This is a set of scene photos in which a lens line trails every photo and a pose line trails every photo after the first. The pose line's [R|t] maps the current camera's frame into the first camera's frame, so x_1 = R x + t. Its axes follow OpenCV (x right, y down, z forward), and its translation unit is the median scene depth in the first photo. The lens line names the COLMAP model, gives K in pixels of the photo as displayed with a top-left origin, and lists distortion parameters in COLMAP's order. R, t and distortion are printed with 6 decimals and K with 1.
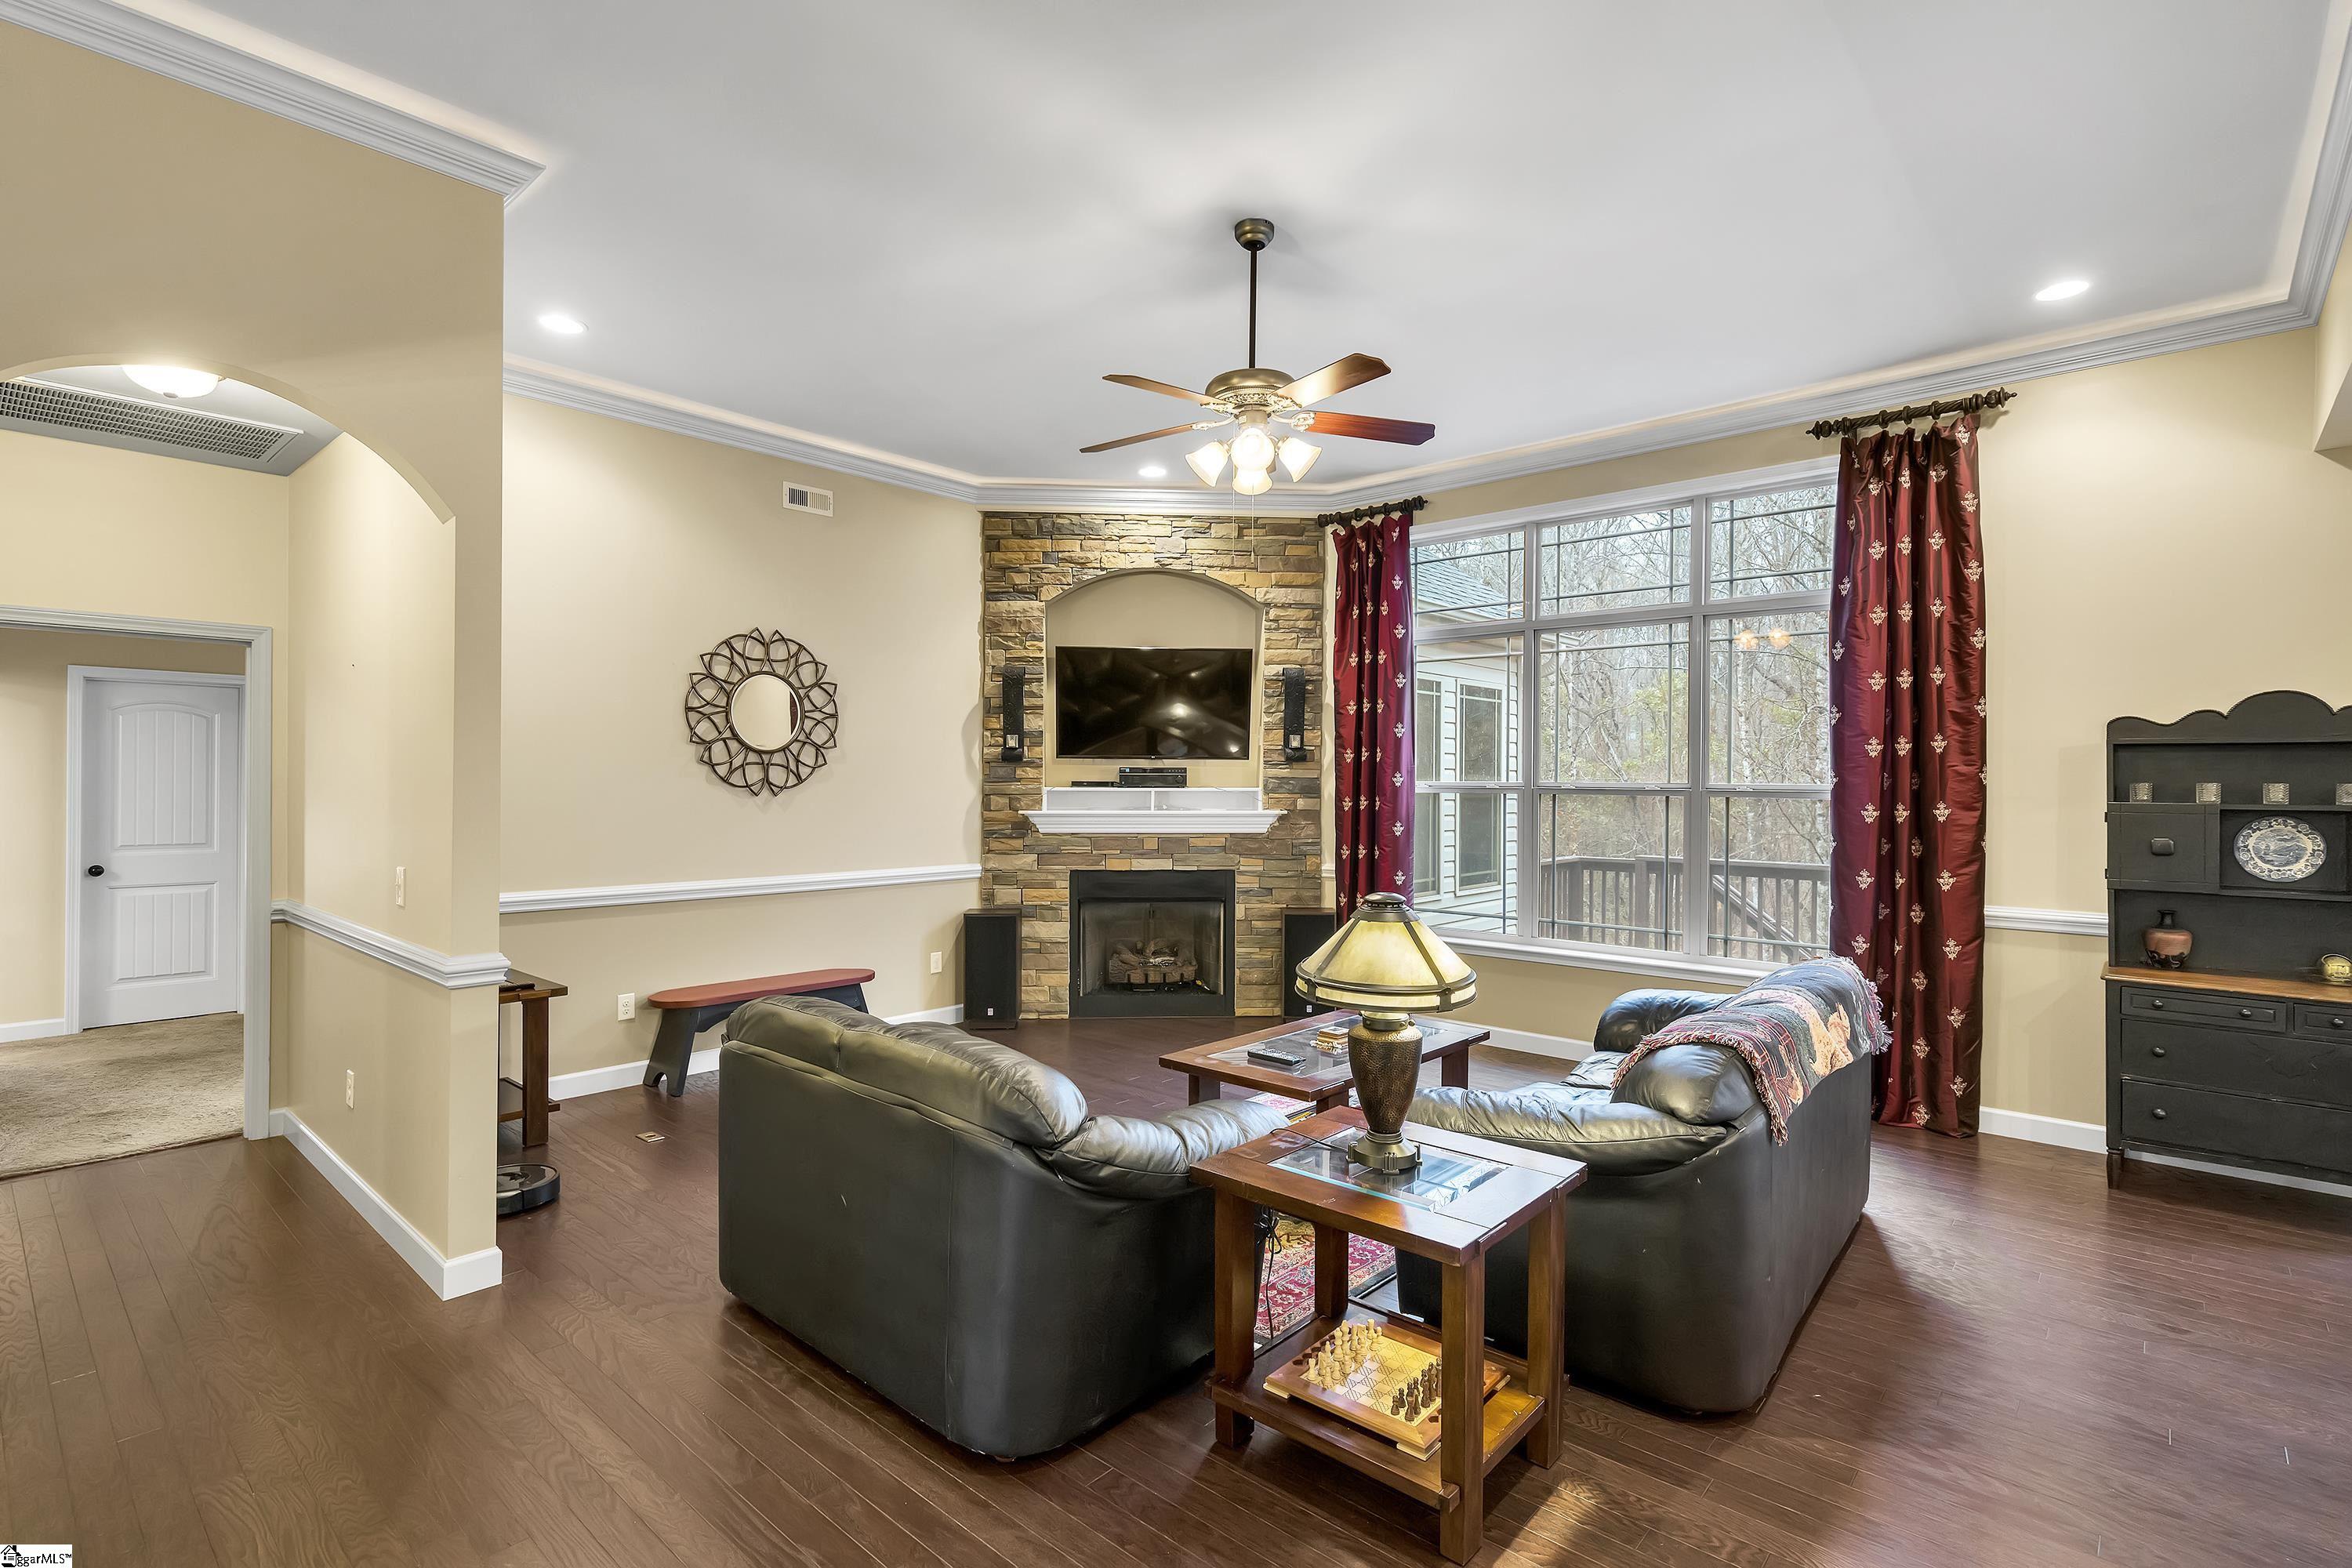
lens RADIAL K [[1113.3, 0, 1179.3], [0, 1113.3, 781.0], [0, 0, 1]] dist [-0.006182, 0.009665]
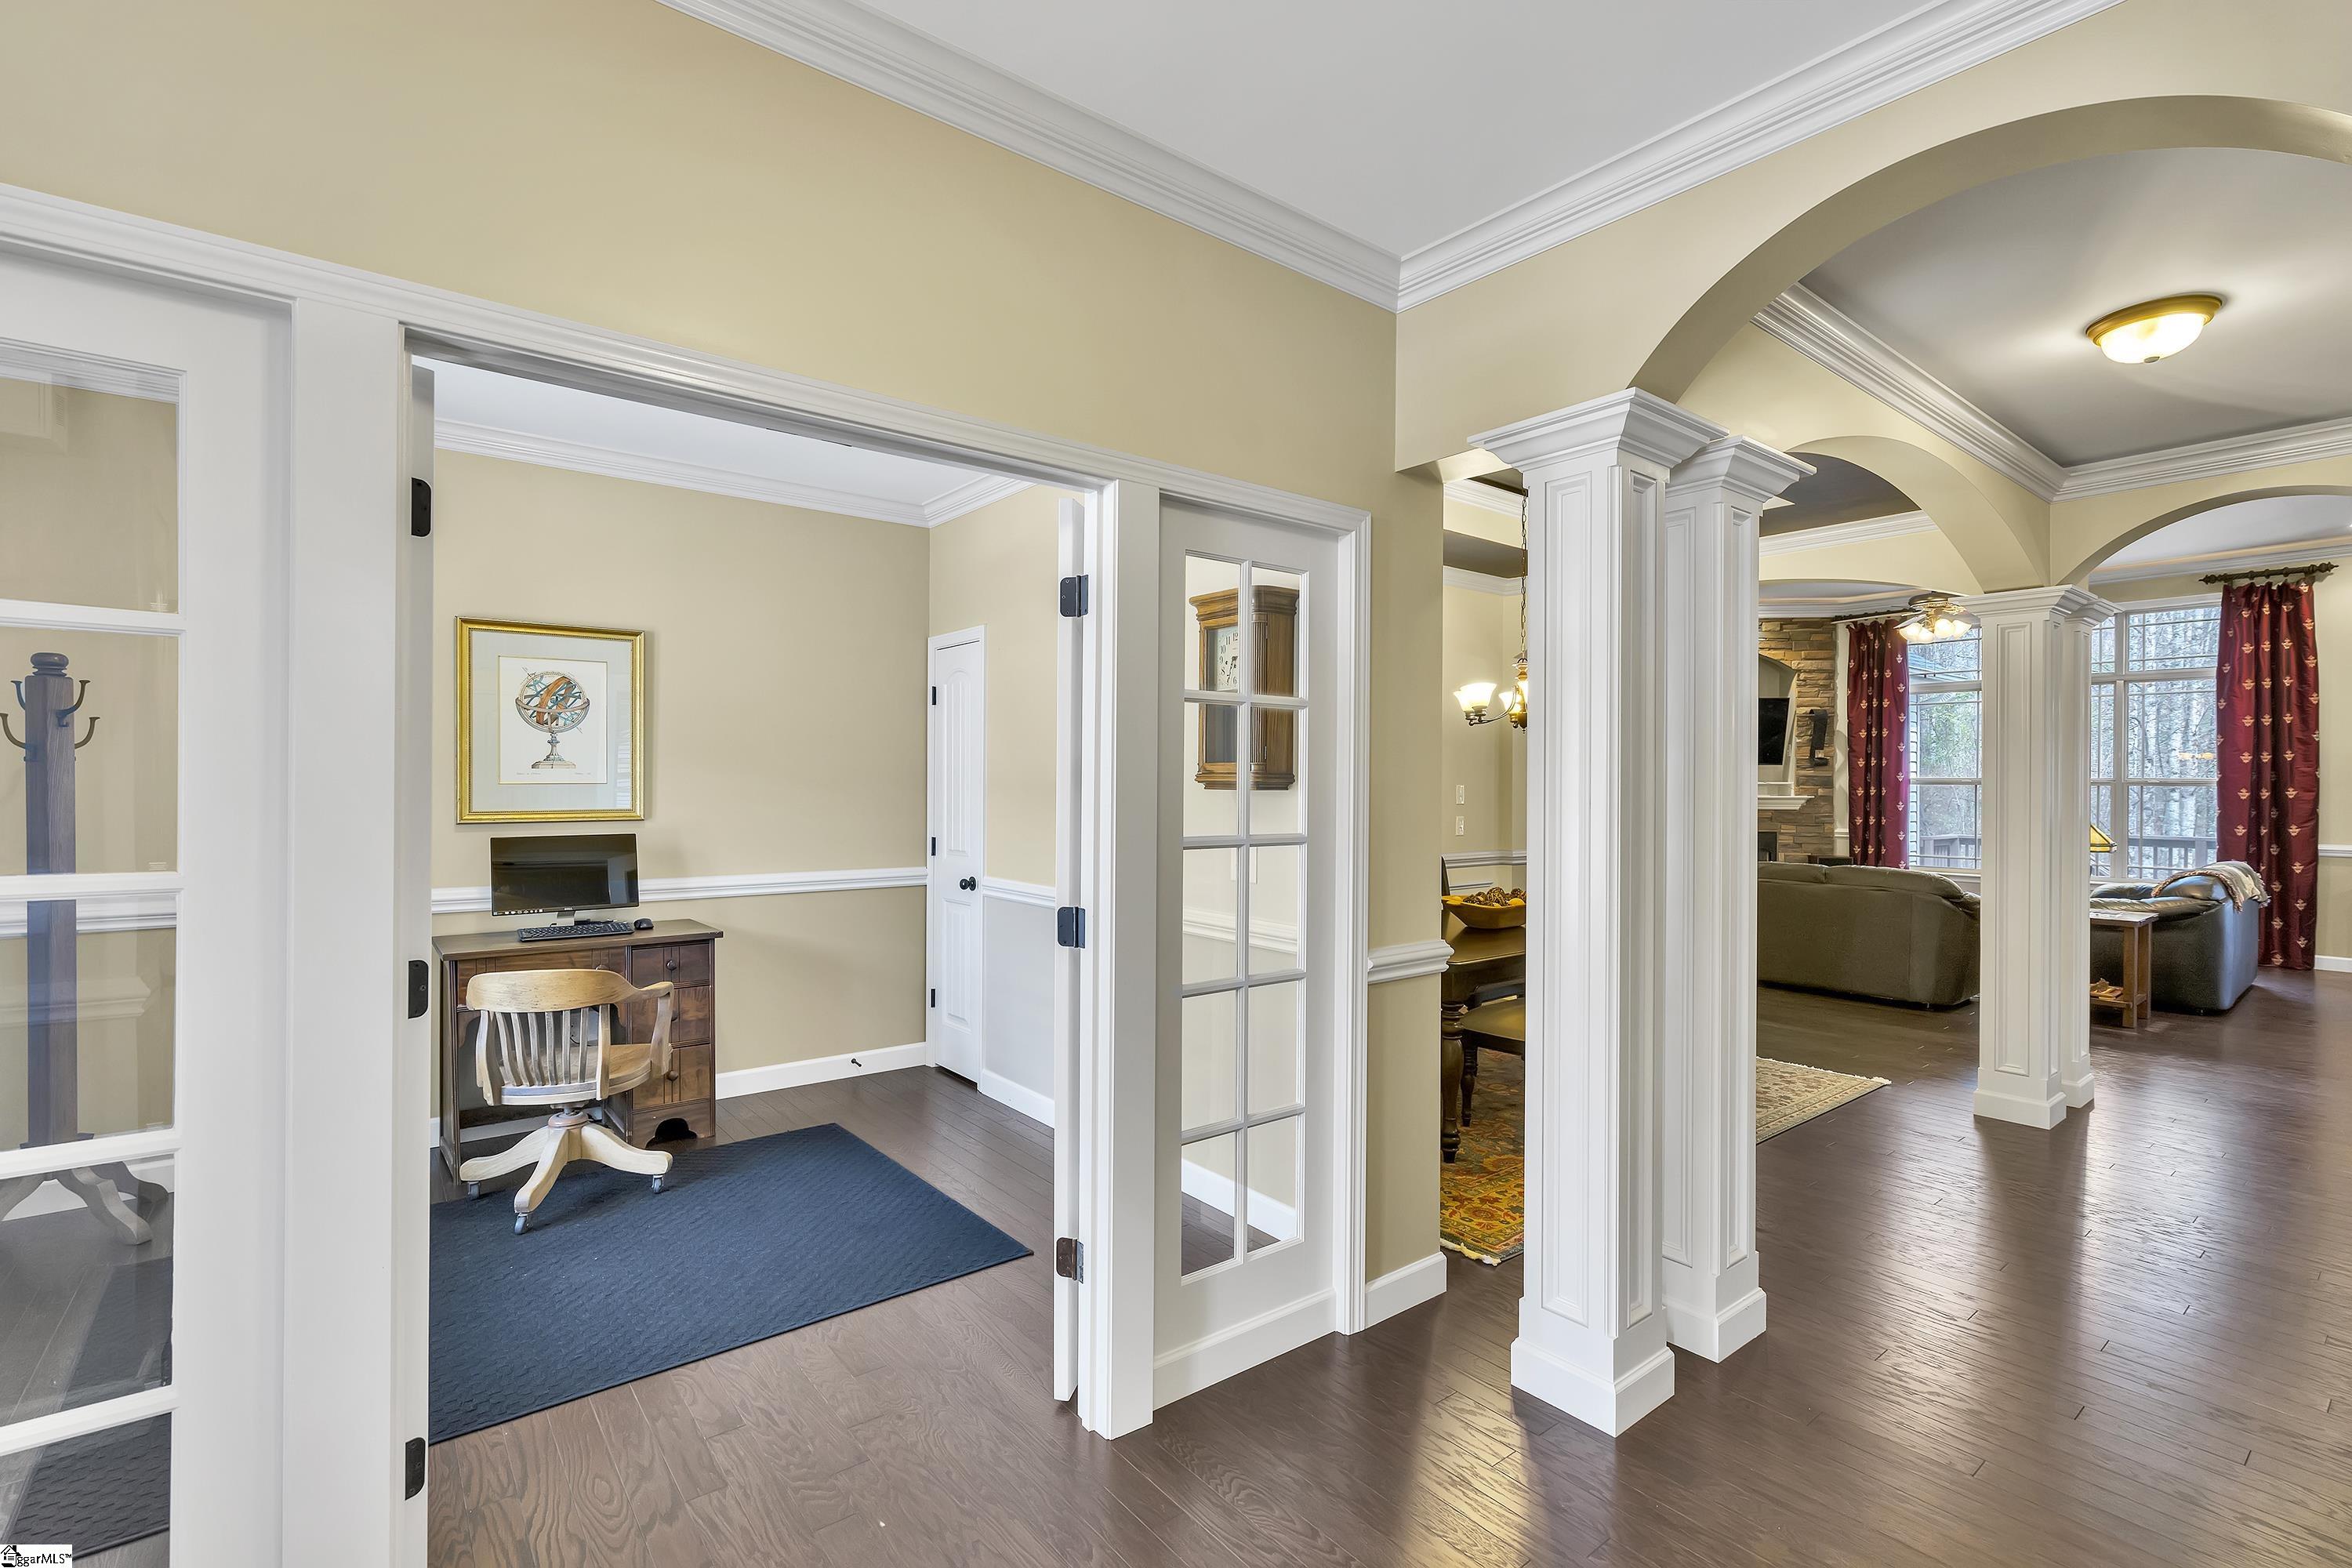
lens RADIAL K [[1062.6, 0, 1178.7], [0, 1062.6, 782.0], [0, 0, 1]] dist [0.000384, -0.000279]
pose [[0.984258, -0.000476, -0.176738, -0.662072], [0.000096, 0.999998, -0.002158, 0.011074], [0.176739, 0.002107, 0.984256, -0.856773]]
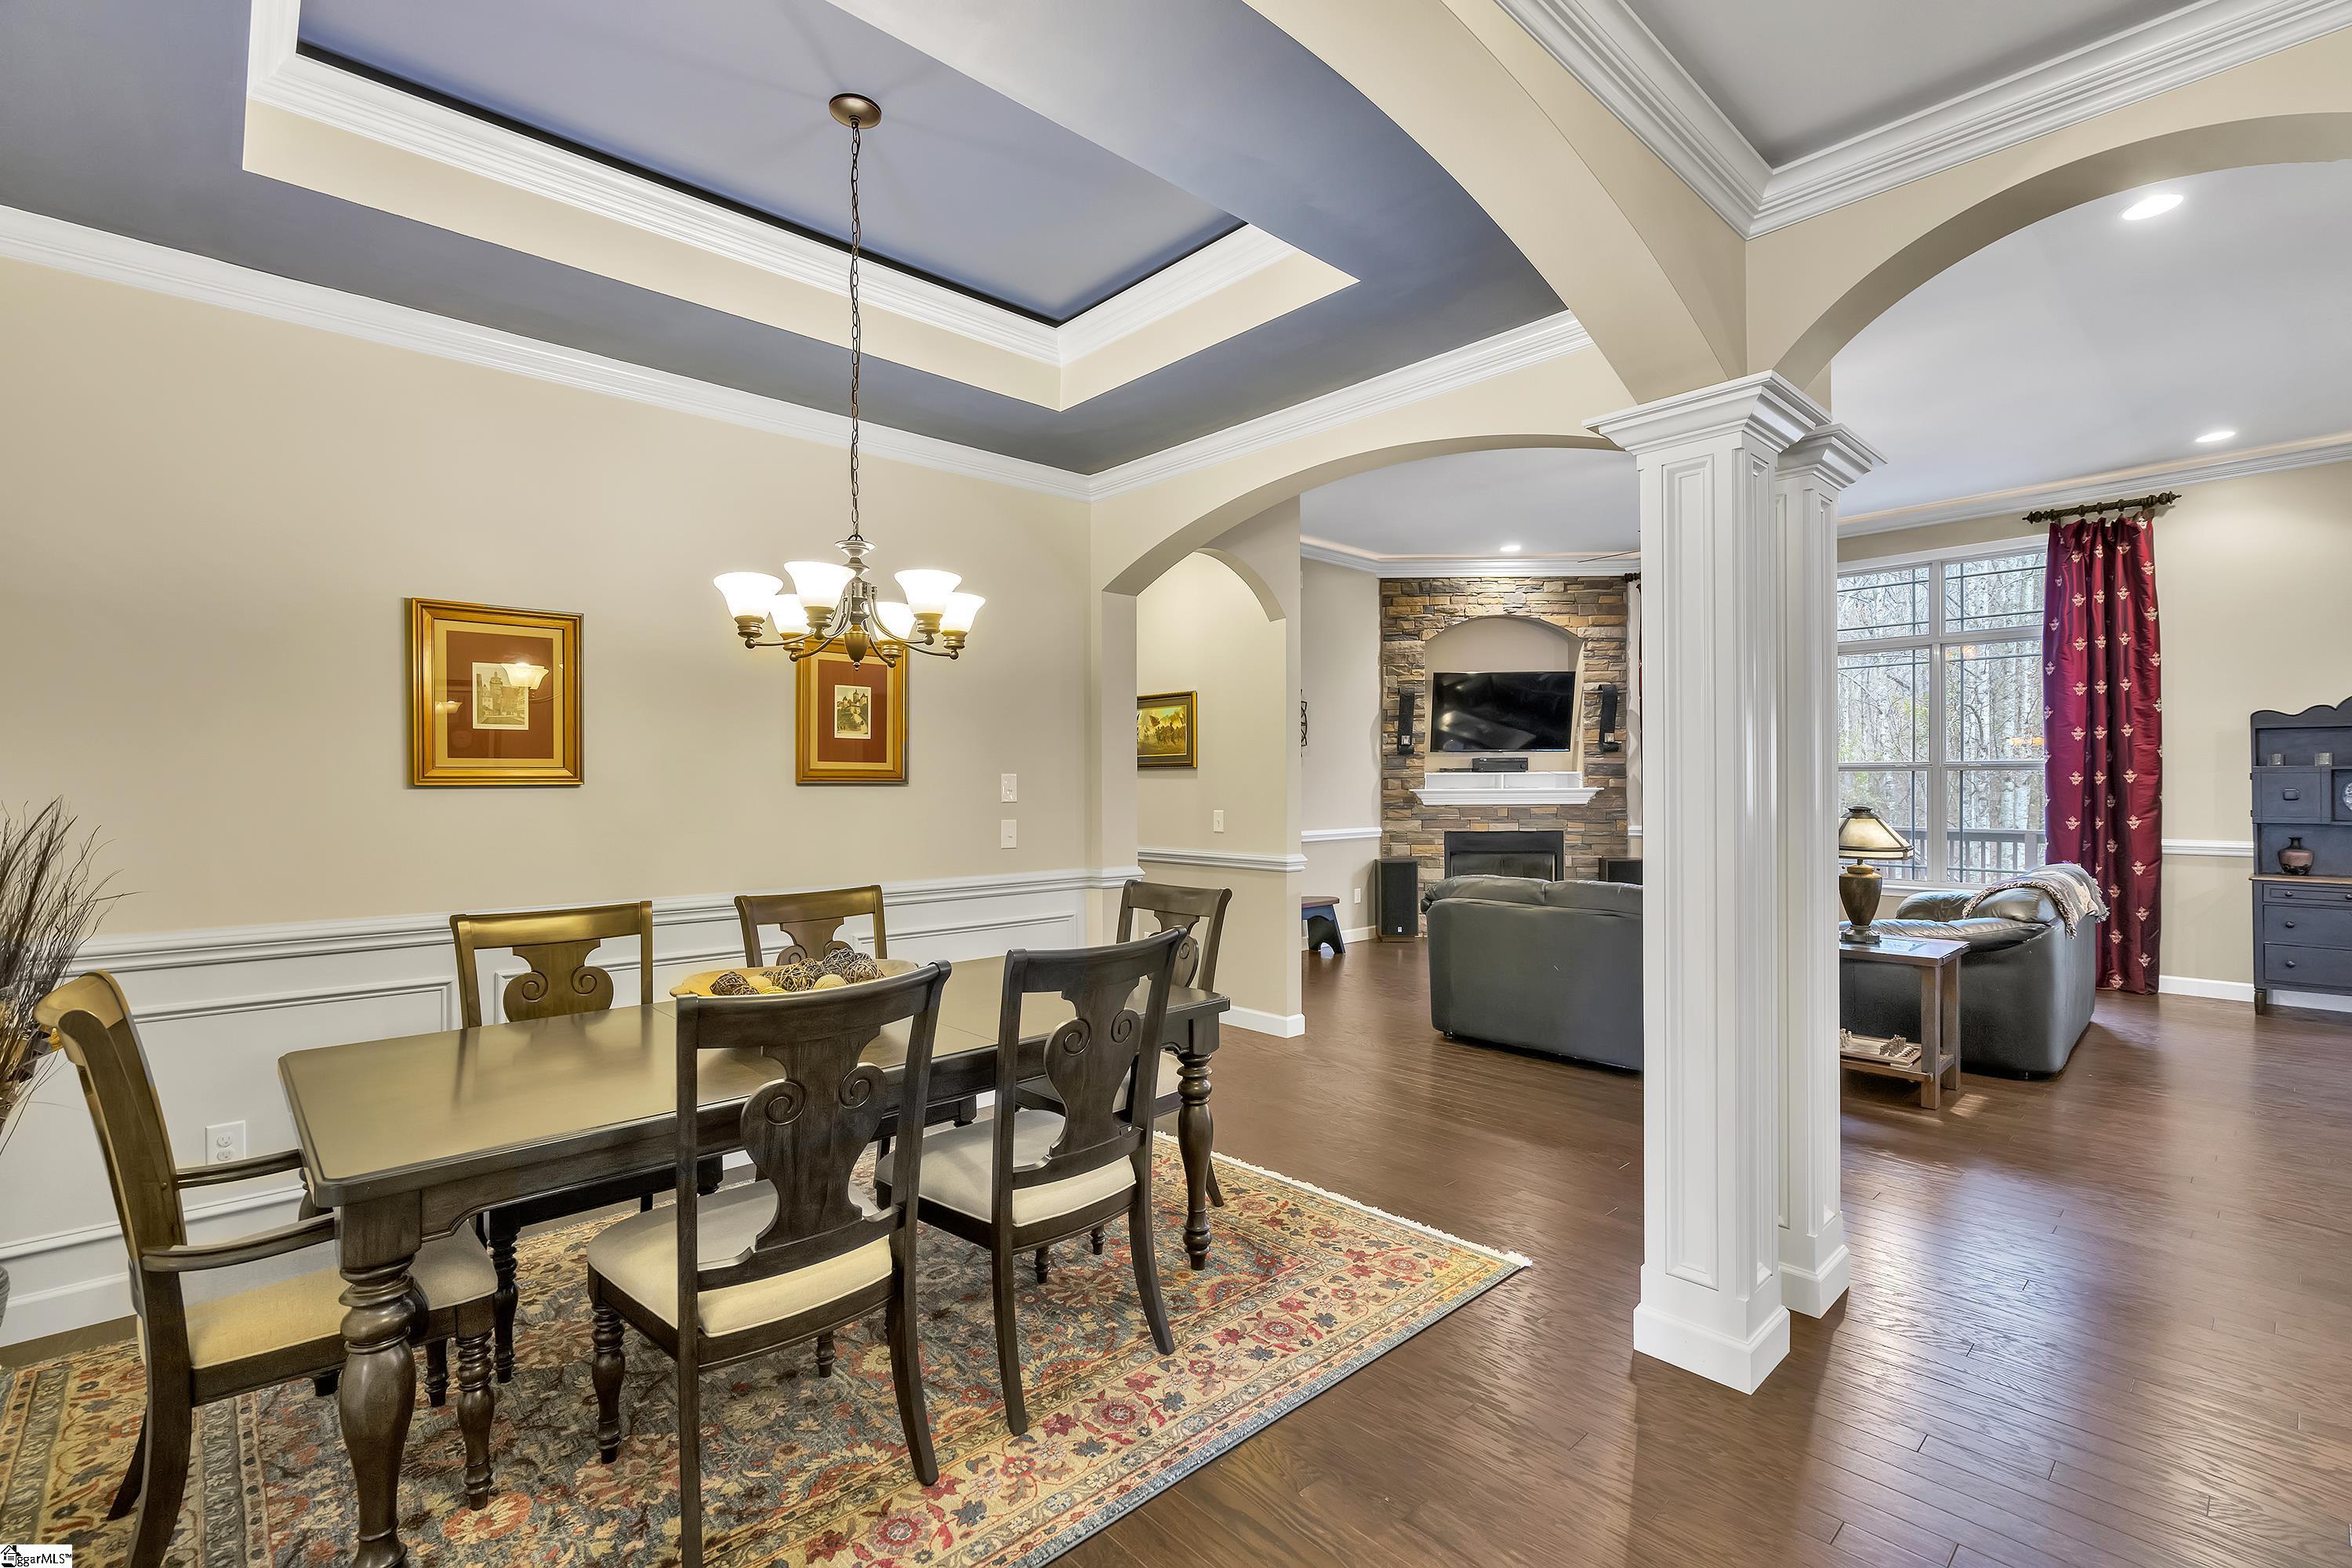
lens RADIAL K [[1050.7, 0, 1184.5], [0, 1050.7, 782.1], [0, 0, 1]] dist [0.000109, 0.000504]
pose [[0.995579, -0.010512, -0.093335, -0.362323], [0.010309, 0.999943, -0.002656, 0.021583], [0.093357, 0.001682, 0.995631, -0.424007]]
